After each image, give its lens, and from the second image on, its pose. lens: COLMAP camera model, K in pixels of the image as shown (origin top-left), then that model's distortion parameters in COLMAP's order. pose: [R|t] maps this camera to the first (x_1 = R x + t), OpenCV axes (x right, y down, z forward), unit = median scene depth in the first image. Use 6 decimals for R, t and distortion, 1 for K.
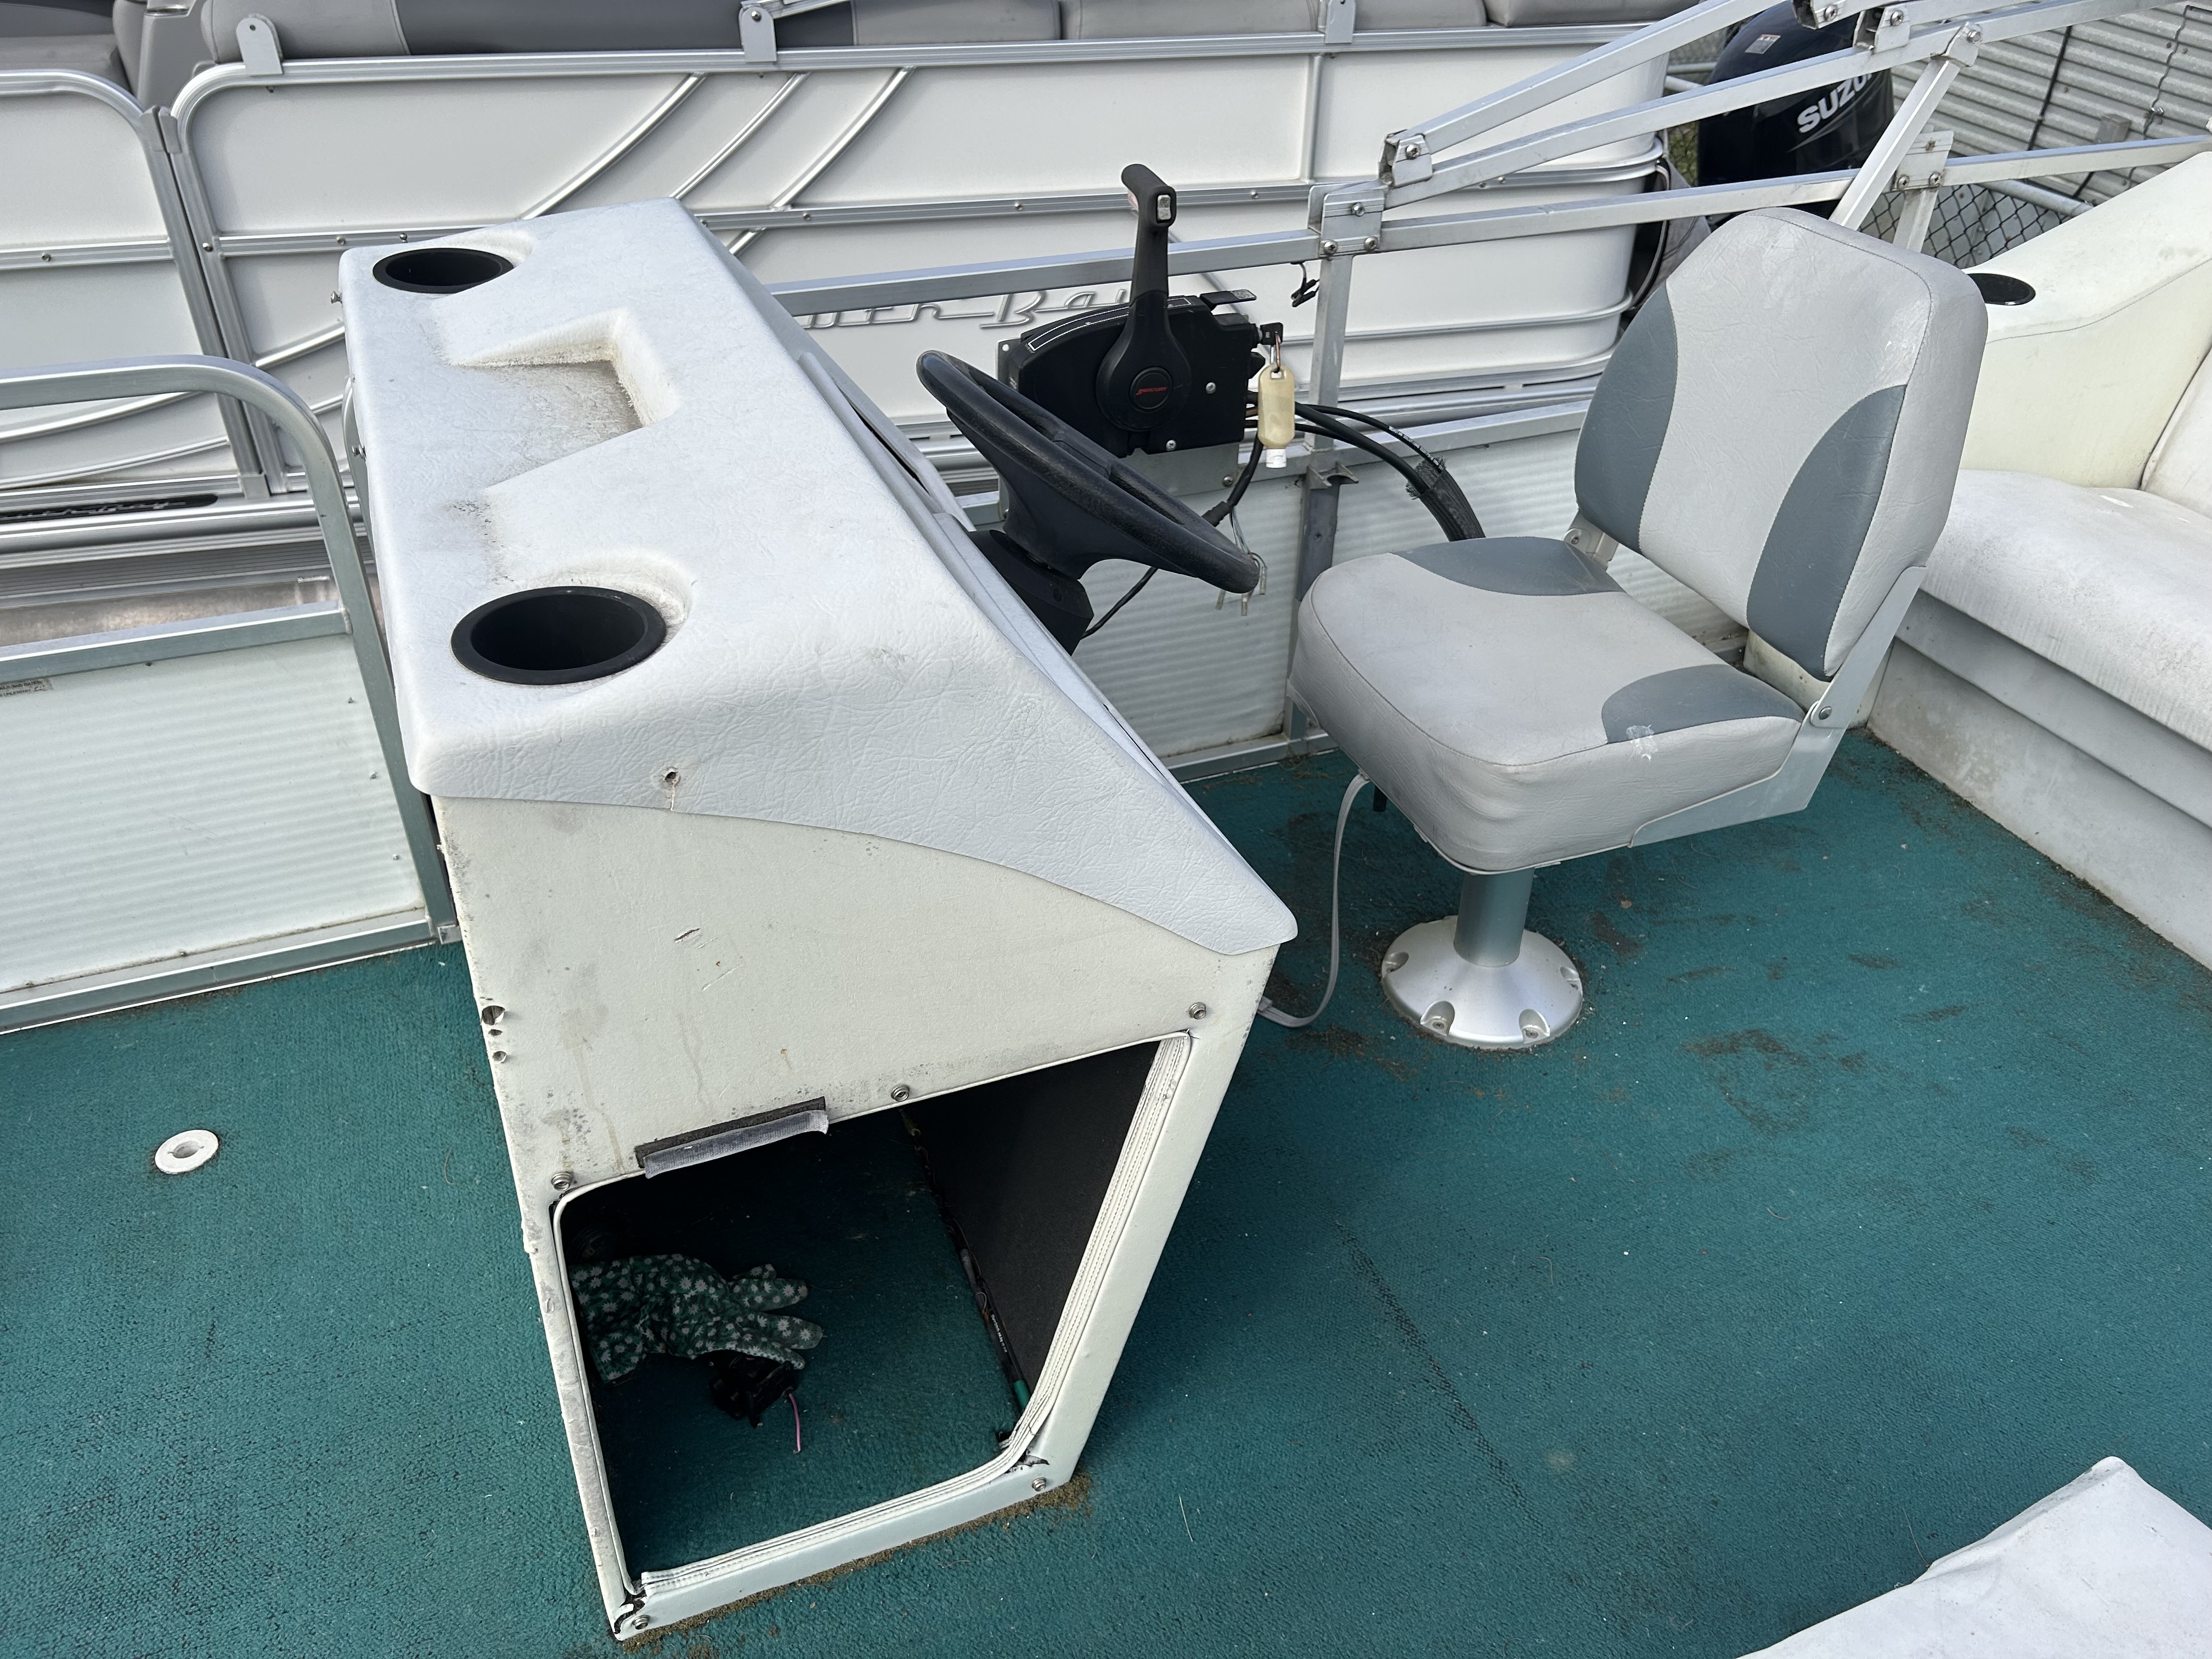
lens RADIAL K [[1672.9, 0, 1115.1], [0, 1672.9, 818.2], [0, 0, 1]] dist [0.044157, -0.051035]
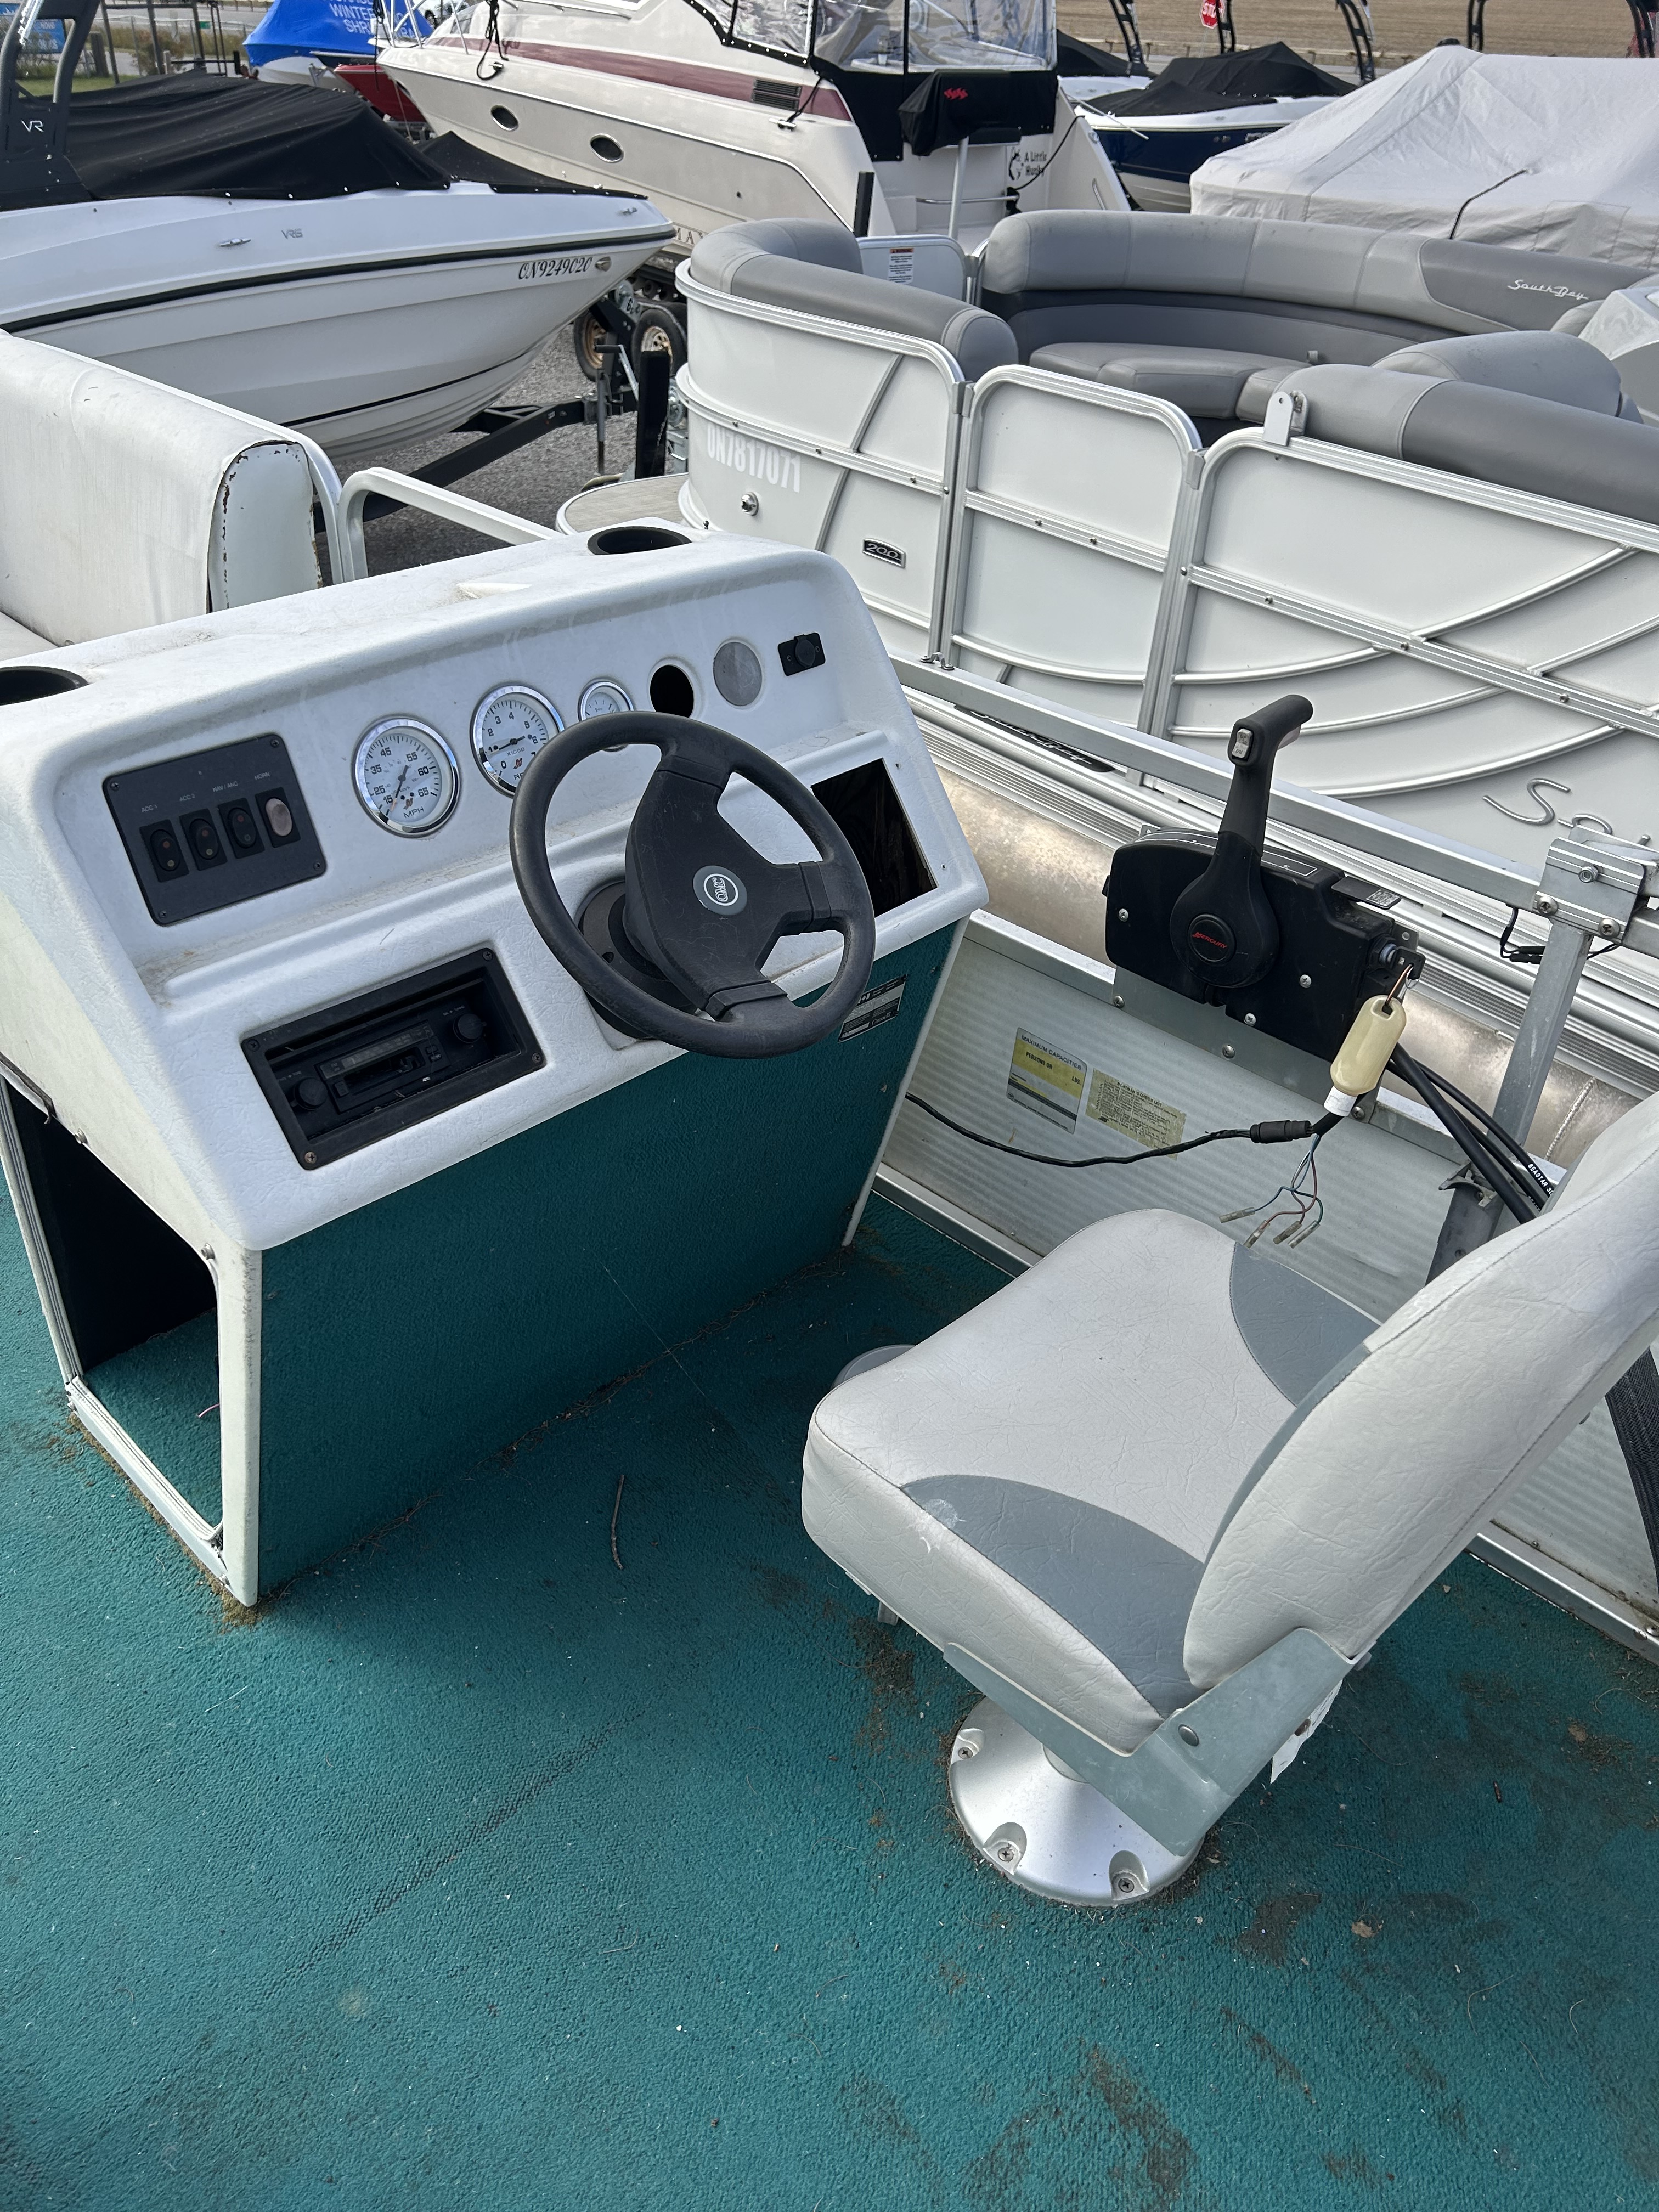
lens RADIAL K [[1672.9, 0, 829.5], [0, 1672.9, 1106.0], [0, 0, 1]] dist [0.044157, -0.051035]
pose [[0.393360, 0.507952, -0.766324, 0.549164], [-0.549704, 0.798063, 0.246822, -0.250299], [0.736948, 0.324162, 0.593150, 0.328606]]
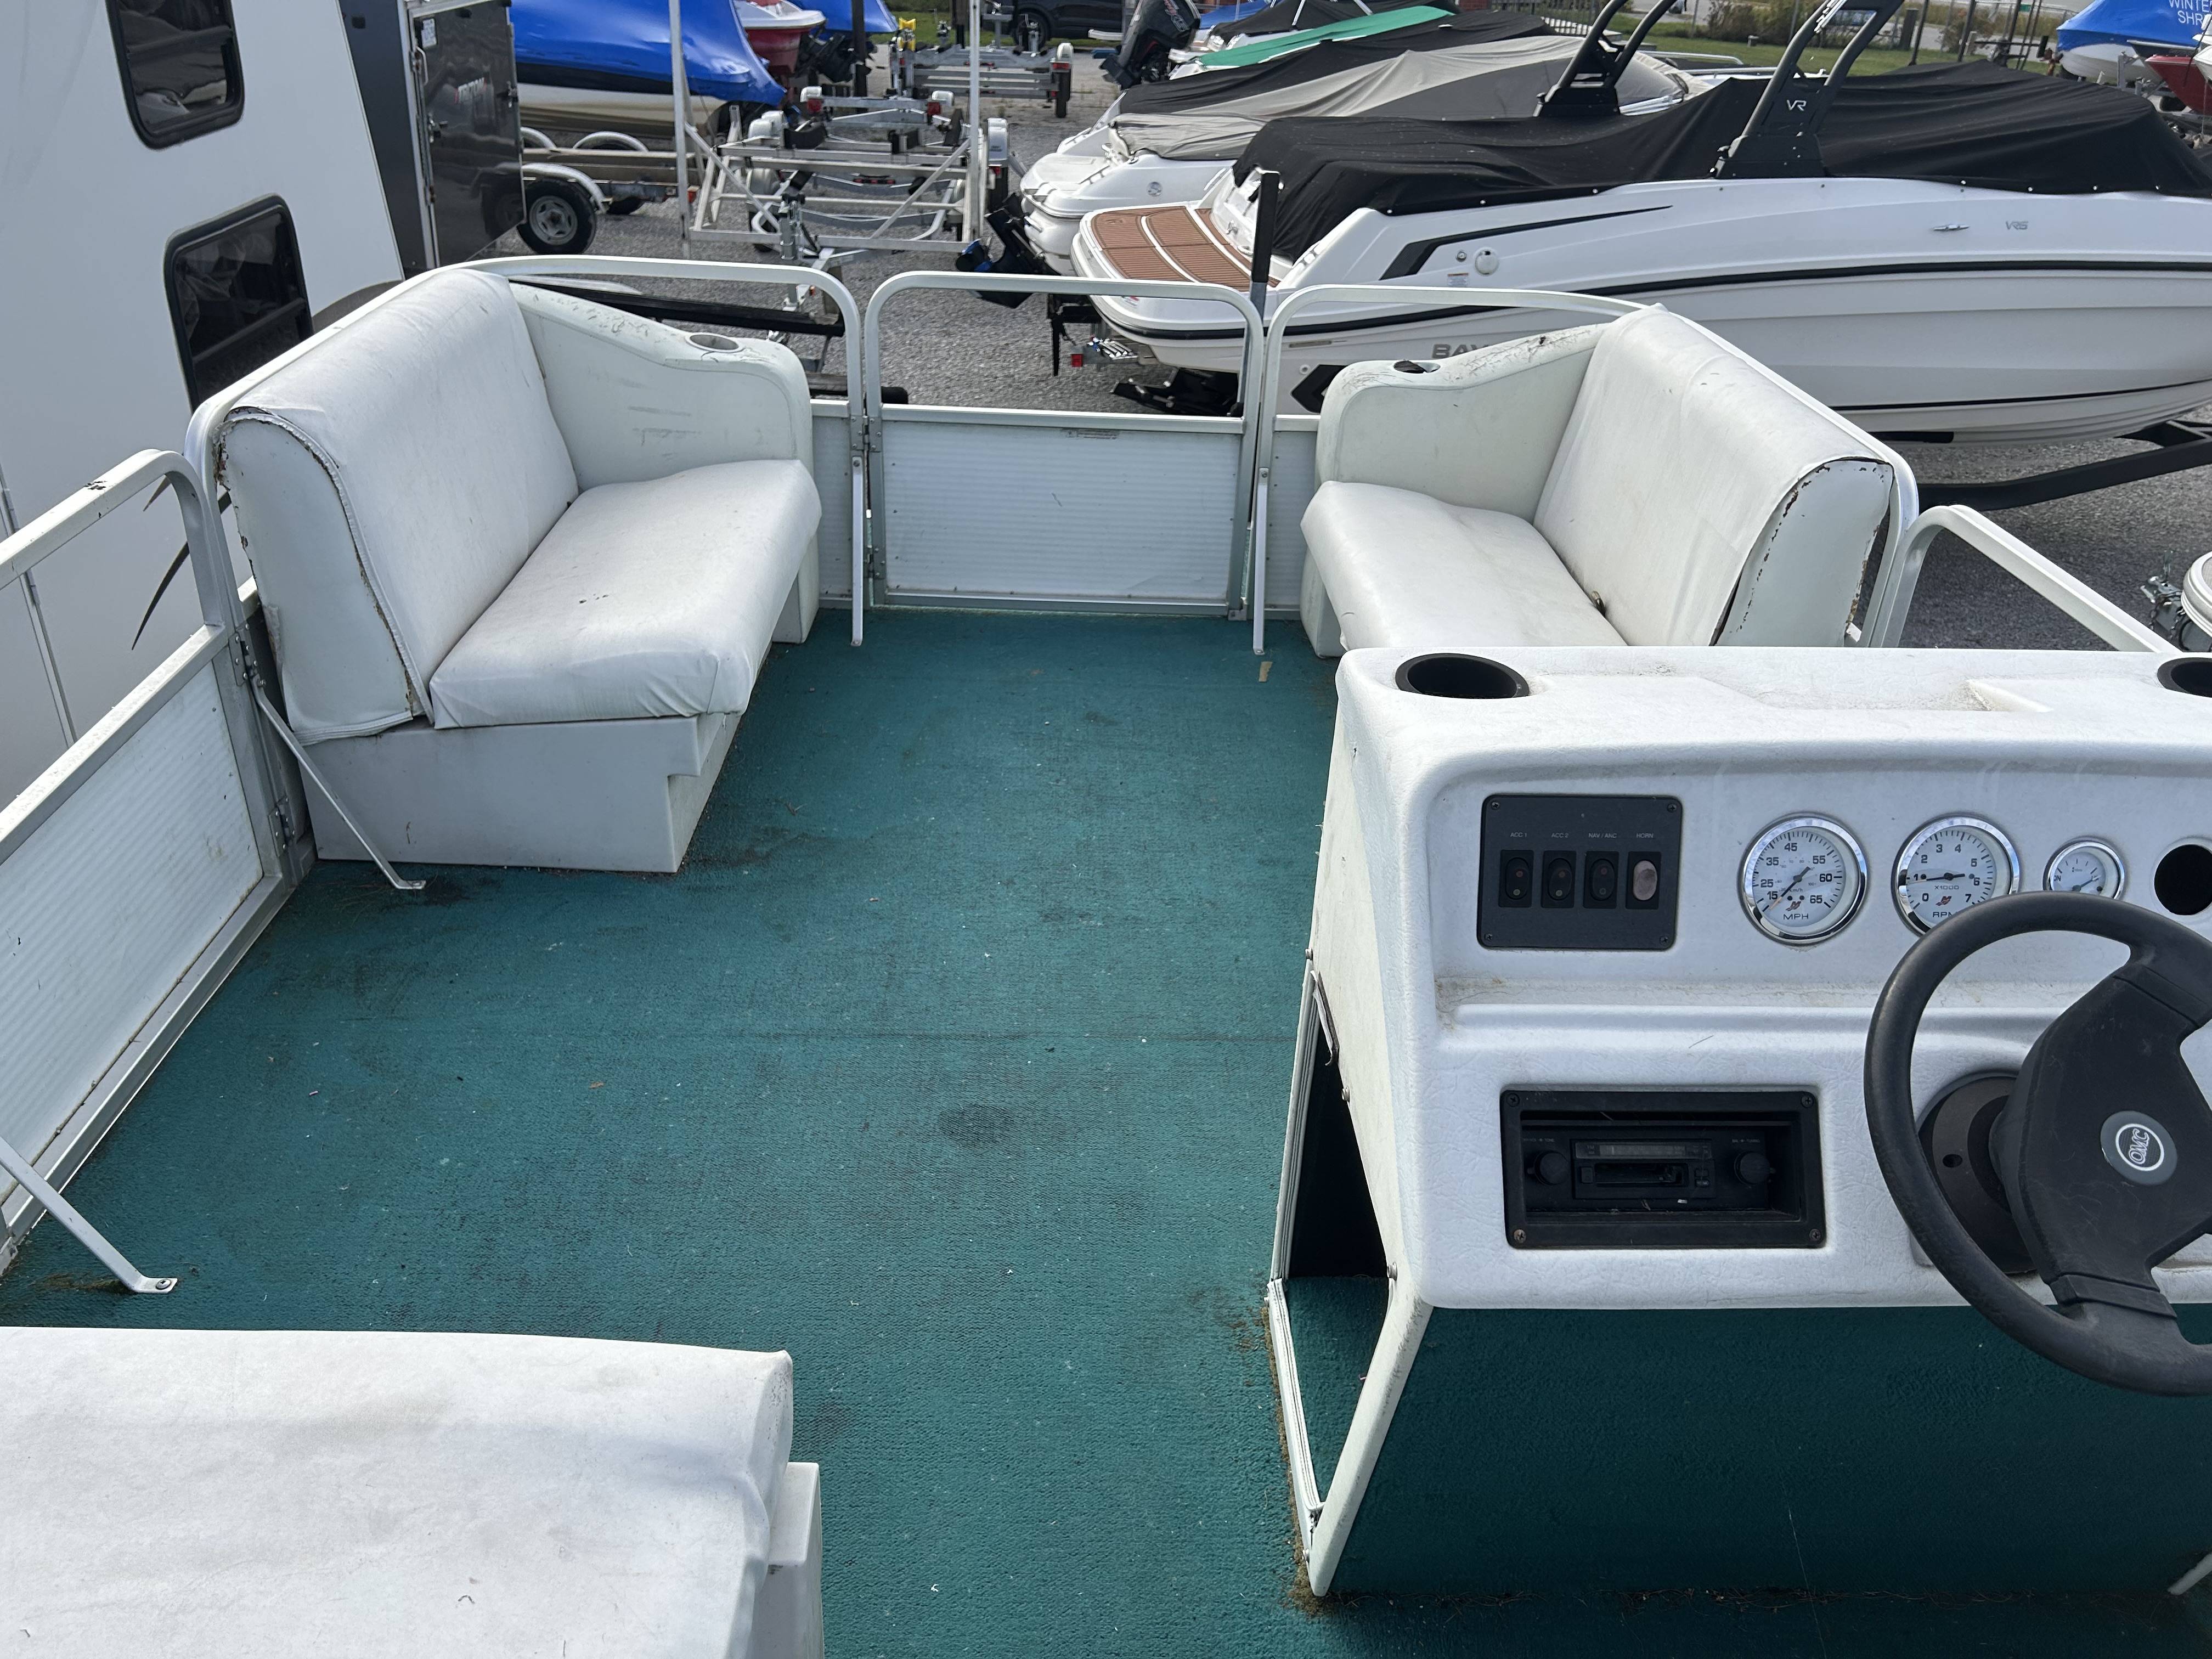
lens RADIAL K [[1672.9, 0, 1115.1], [0, 1672.9, 818.2], [0, 0, 1]] dist [0.044157, -0.051035]
pose [[-0.345672, 0.423211, -0.837499, 0.484343], [-0.574863, 0.609910, 0.545475, -0.296817], [0.741650, 0.670002, 0.032459, 0.342094]]
